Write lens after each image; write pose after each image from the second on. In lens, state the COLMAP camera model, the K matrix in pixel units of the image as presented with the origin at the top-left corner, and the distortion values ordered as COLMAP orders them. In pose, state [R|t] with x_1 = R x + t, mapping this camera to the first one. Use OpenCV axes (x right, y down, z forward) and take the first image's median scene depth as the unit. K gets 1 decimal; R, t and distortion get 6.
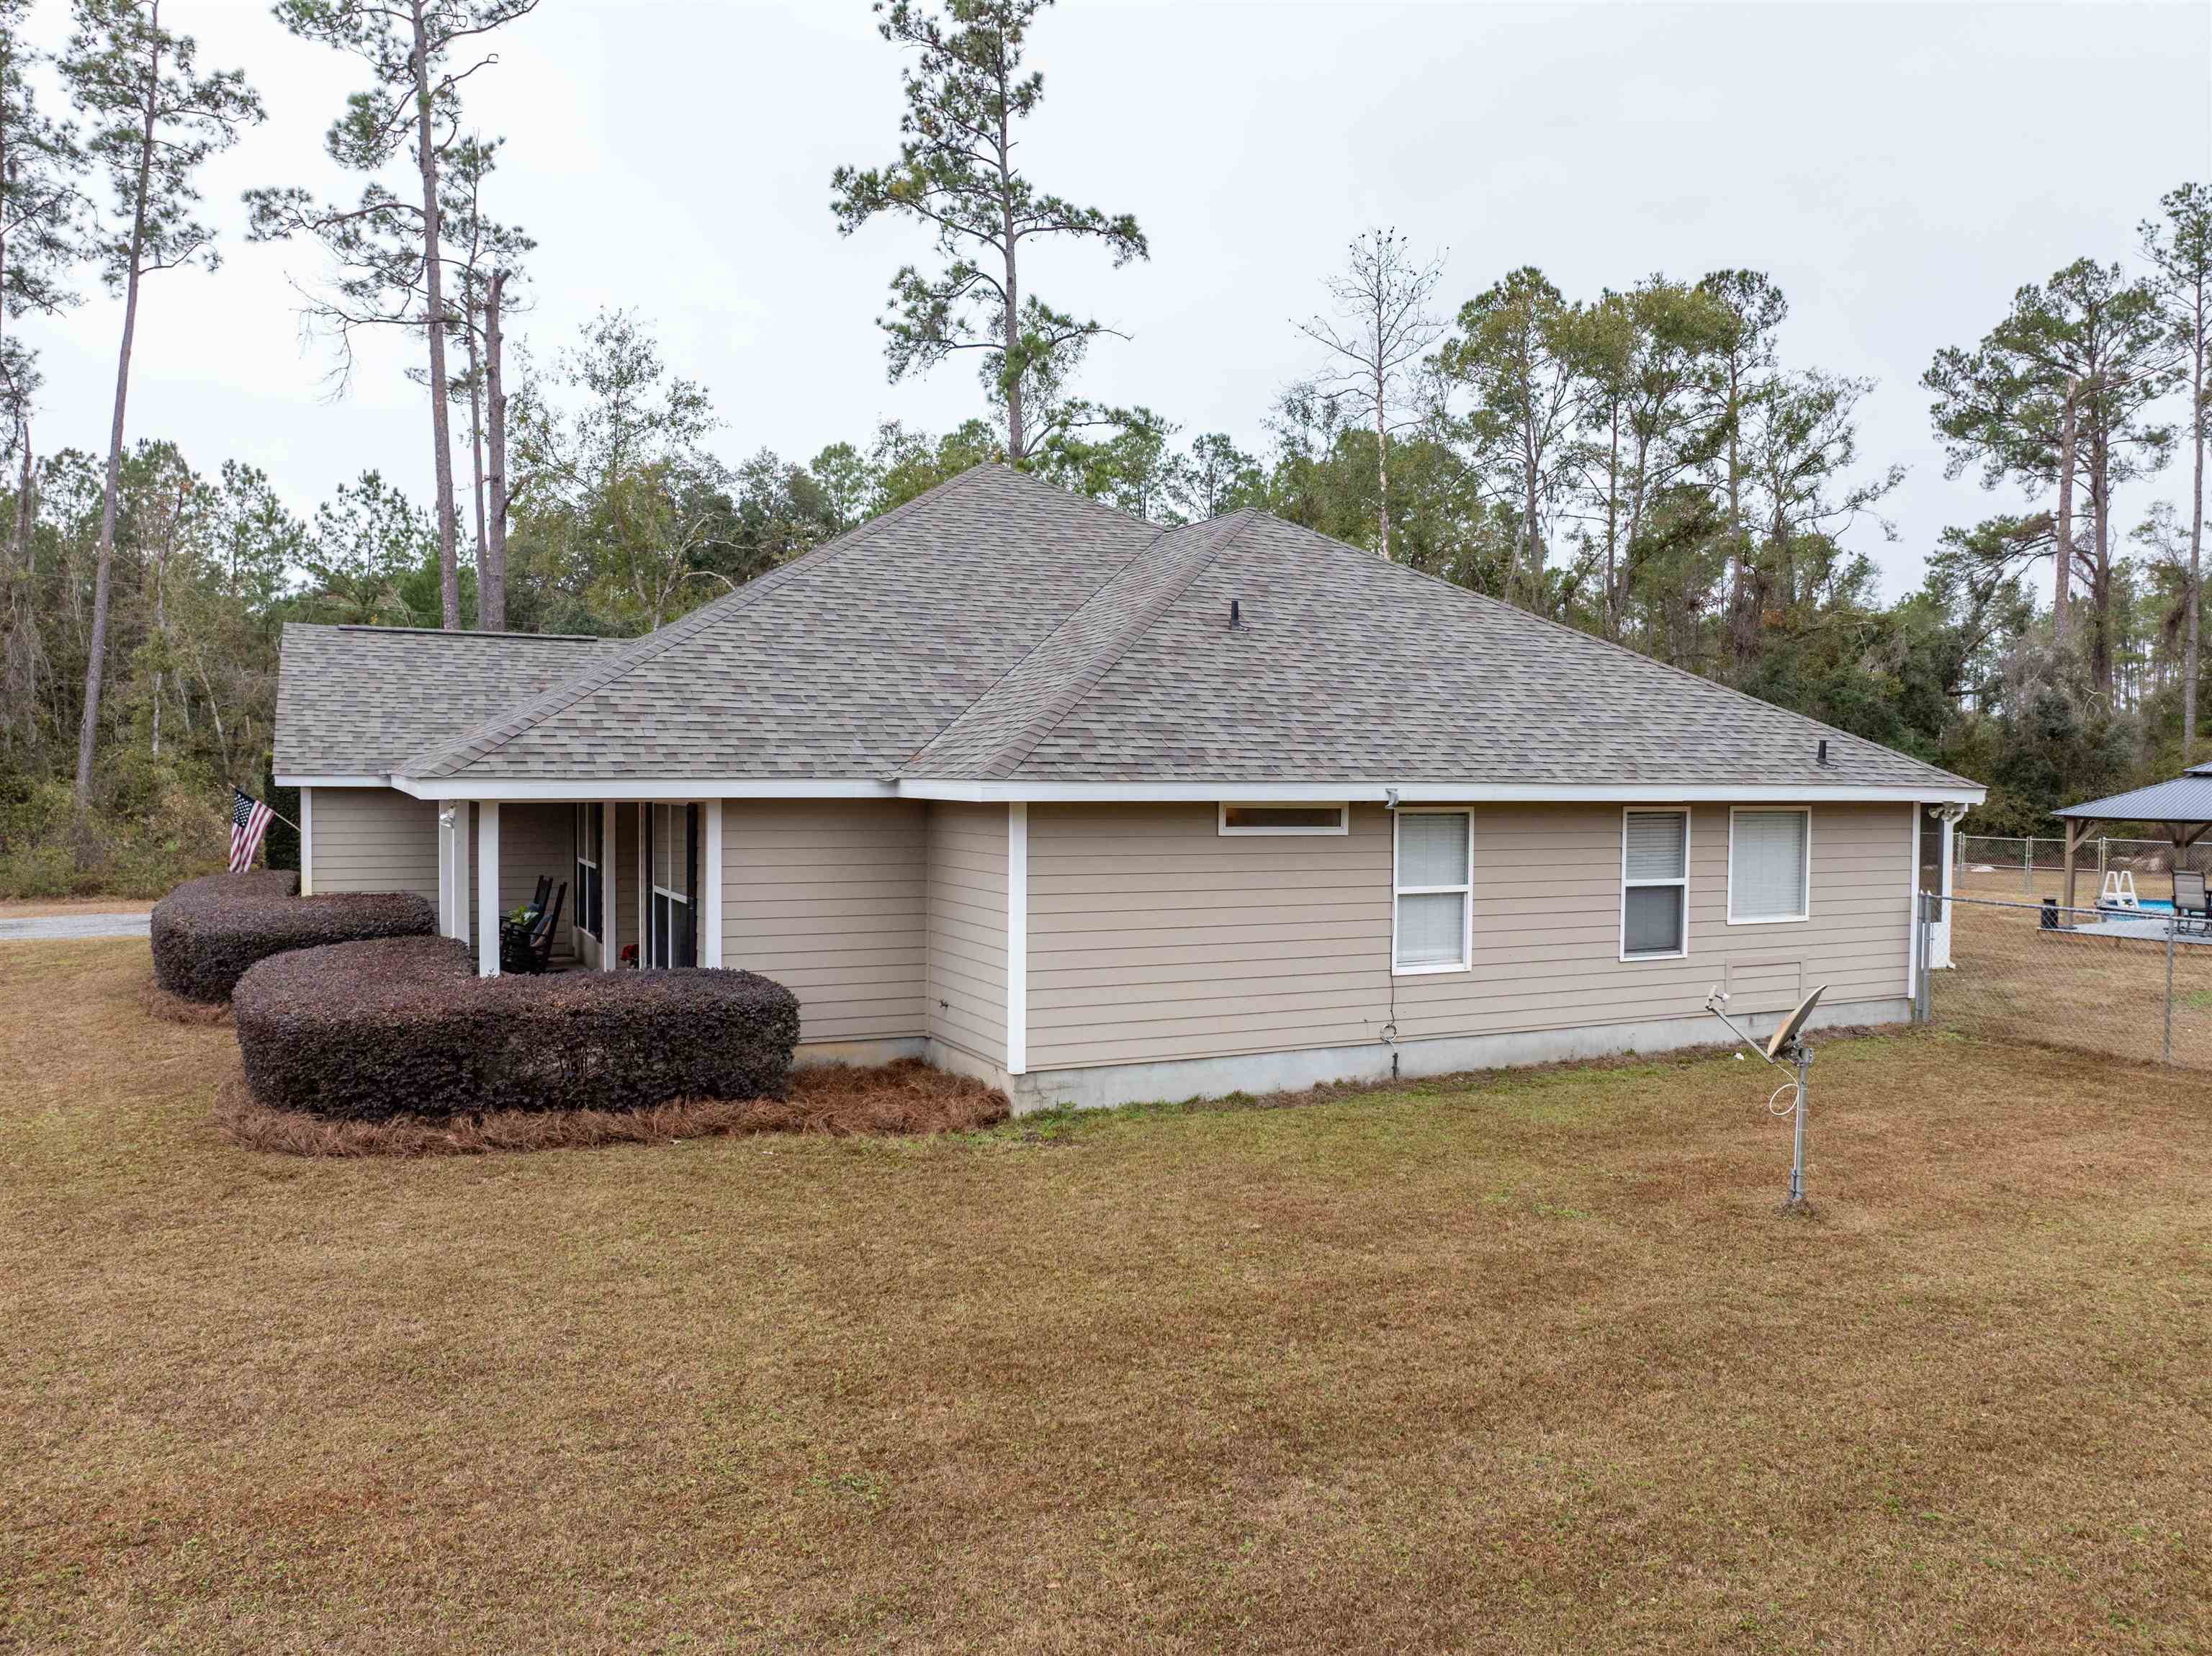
lens RADIAL K [[1546.0, 0, 1098.8], [0, 1546.0, 824.1], [0, 0, 1]] dist [-0.046135, 0.021720]
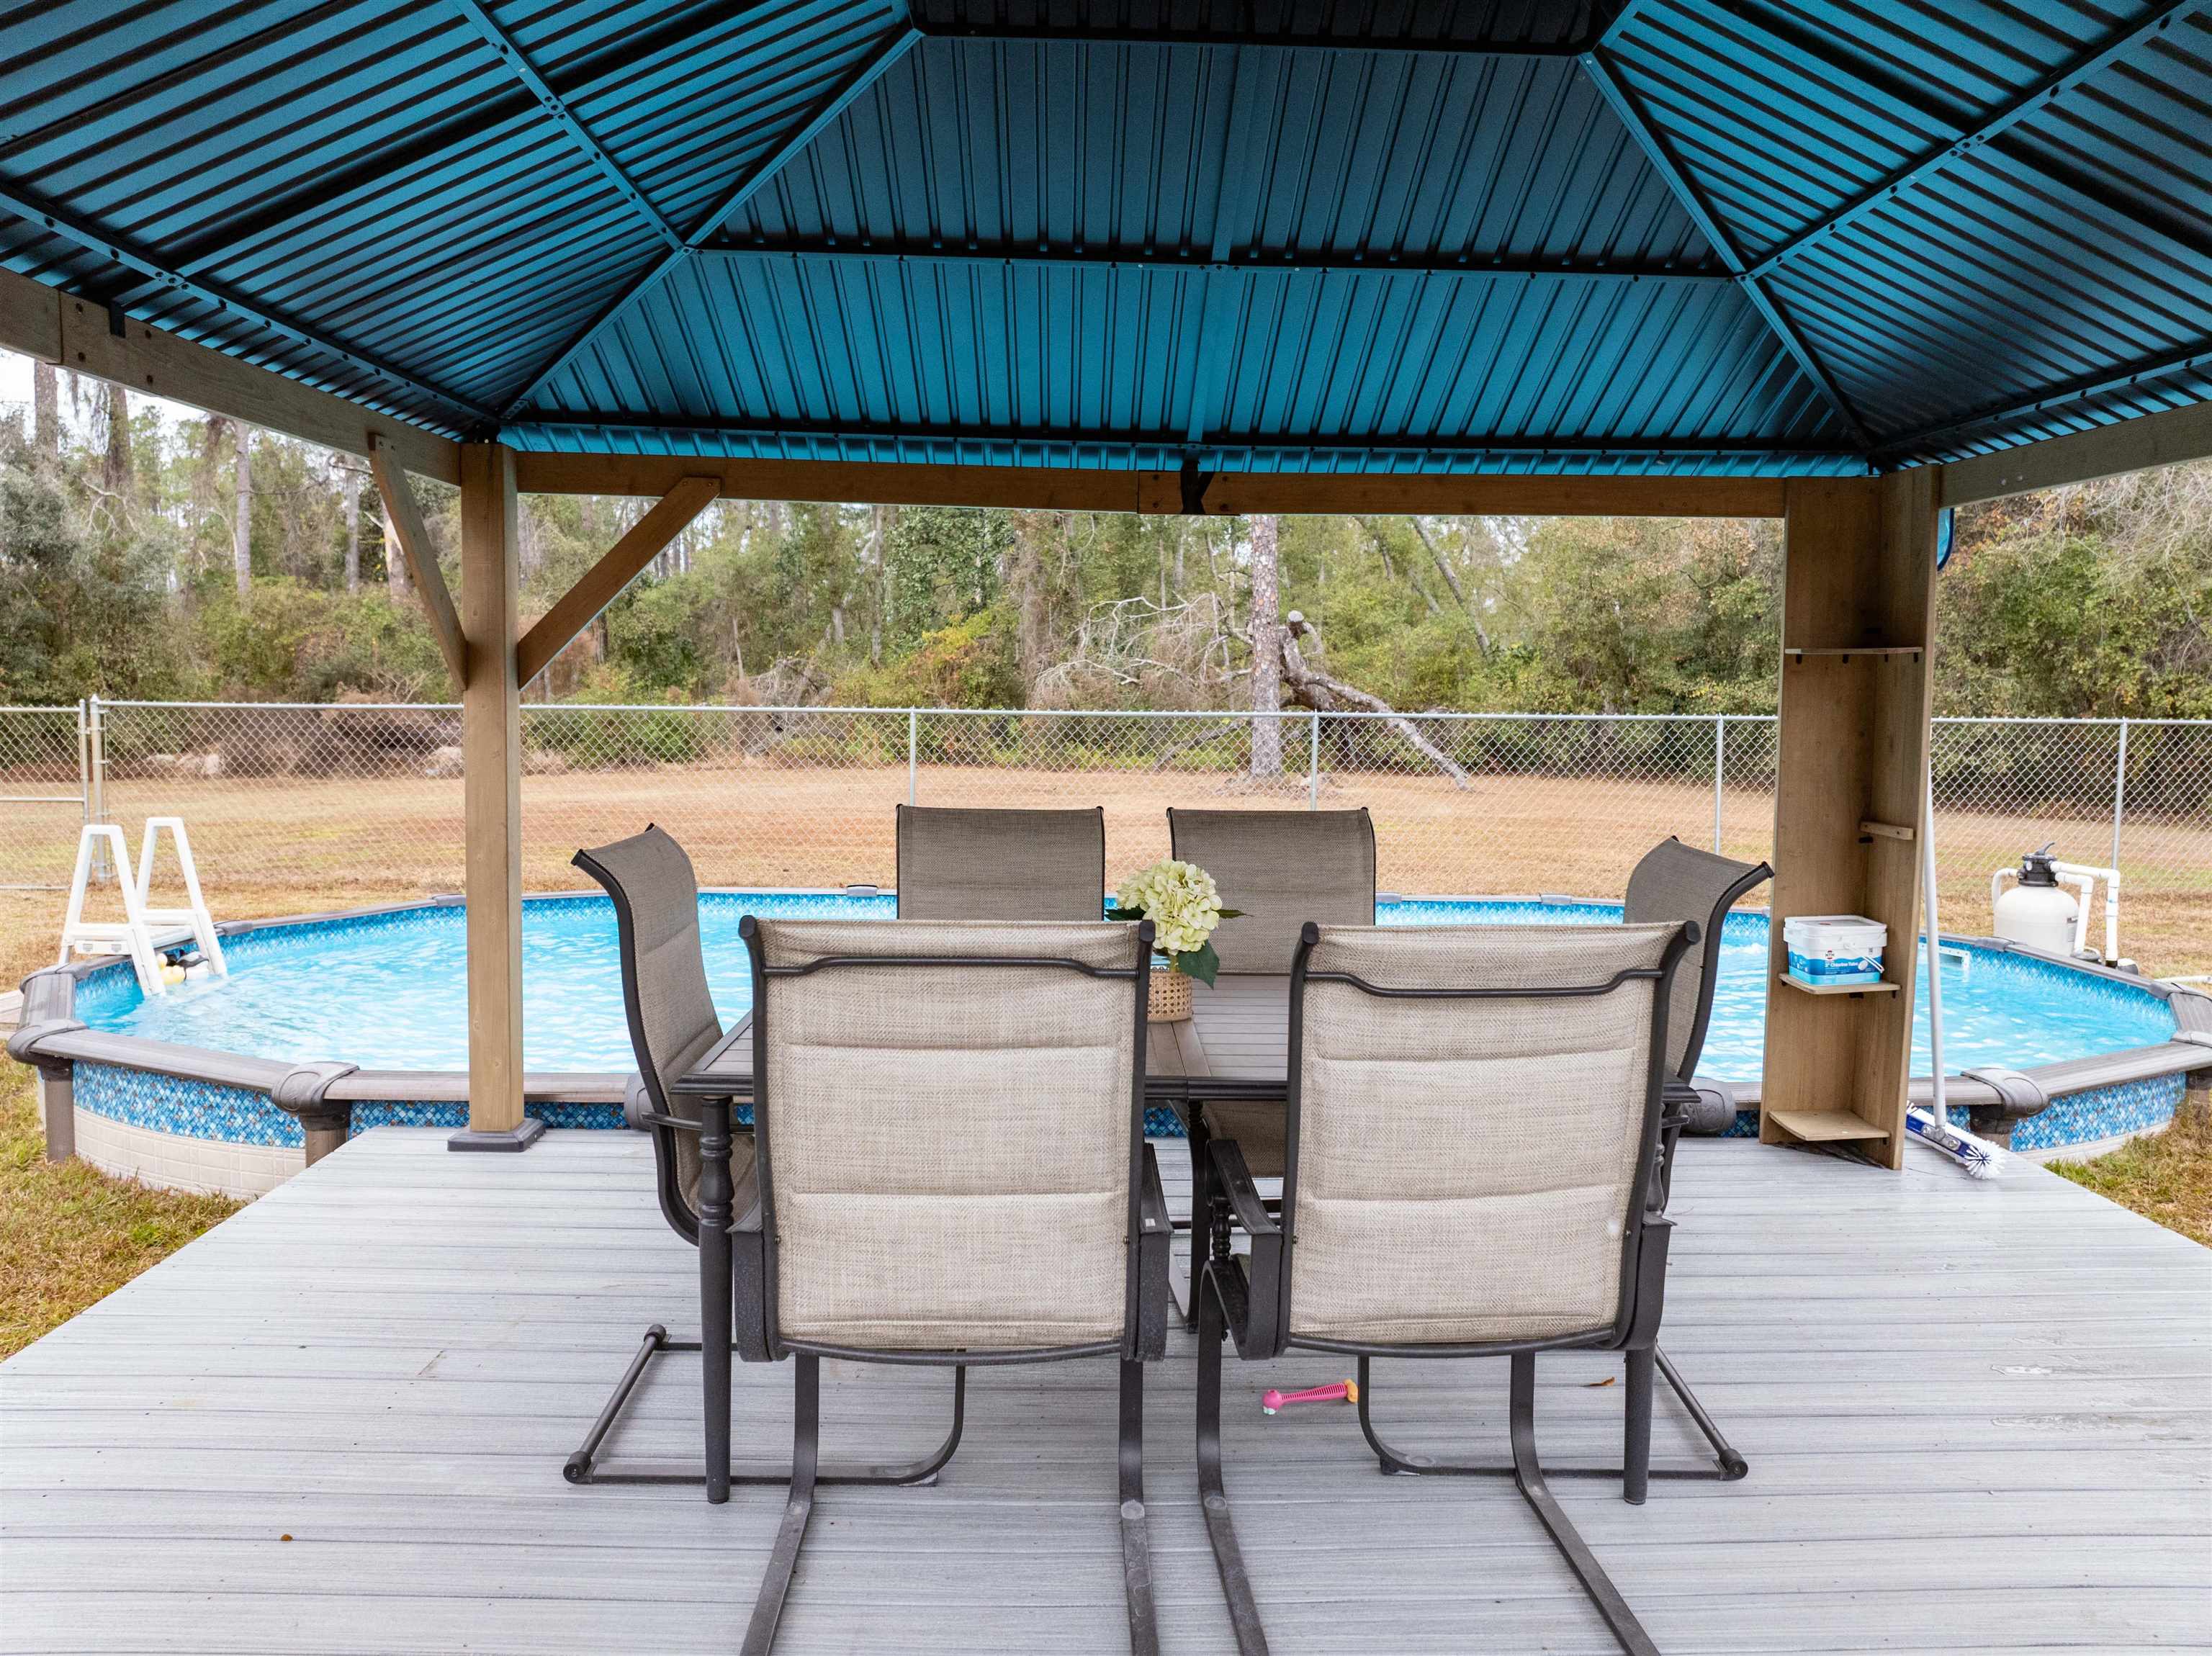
lens RADIAL K [[1546.0, 0, 1098.8], [0, 1546.0, 824.1], [0, 0, 1]] dist [-0.046135, 0.021720]
pose [[0.415404, -0.072958, 0.906707, 0.252043], [0.012264, 0.997137, 0.074616, 0.007926], [-0.909555, -0.019876, 0.415109, 0.371990]]
